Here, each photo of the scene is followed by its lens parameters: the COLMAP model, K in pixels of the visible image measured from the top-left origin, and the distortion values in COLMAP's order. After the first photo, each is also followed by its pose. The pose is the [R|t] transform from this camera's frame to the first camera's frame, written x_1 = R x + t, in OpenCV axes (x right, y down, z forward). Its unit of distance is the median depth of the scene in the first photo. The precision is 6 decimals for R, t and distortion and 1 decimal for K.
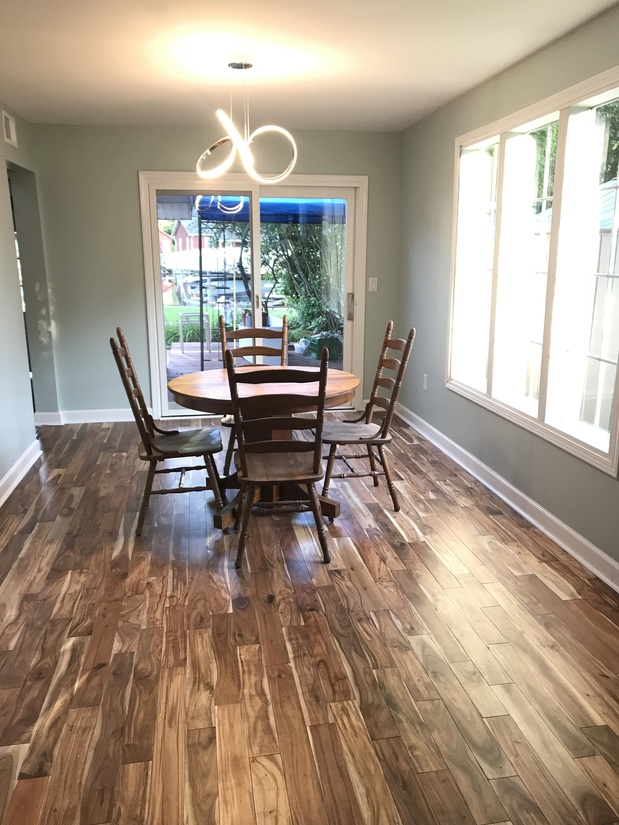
lens RADIAL K [[695.8, 0, 309.4], [0, 695.8, 417.2], [0, 0, 1]] dist [0.053490, -0.041680]
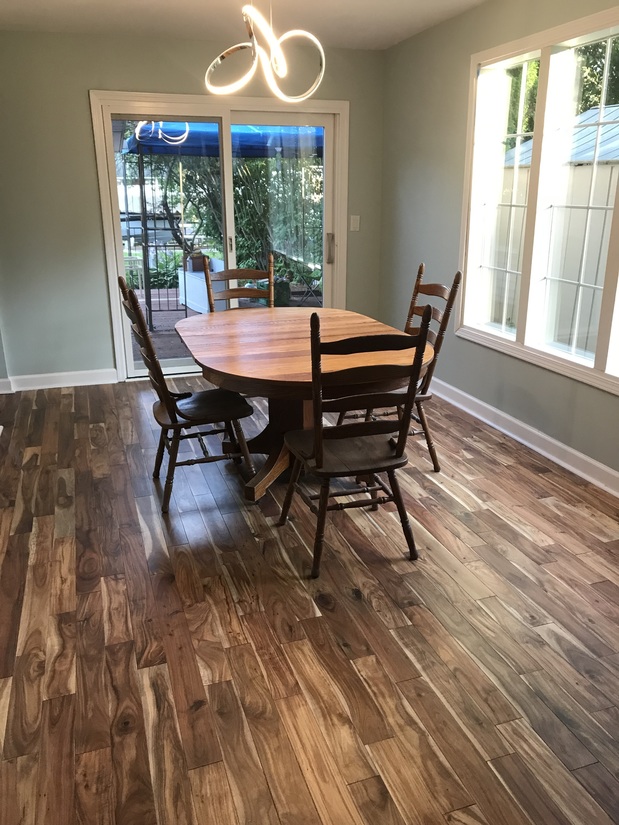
lens RADIAL K [[695.8, 0, 312.3], [0, 695.8, 411.6], [0, 0, 1]] dist [0.053490, -0.041680]
pose [[0.987670, -0.051481, 0.147845, -0.197473], [0.040370, 0.996199, 0.077193, -0.029749], [-0.151257, -0.070273, 0.985993, 0.148748]]
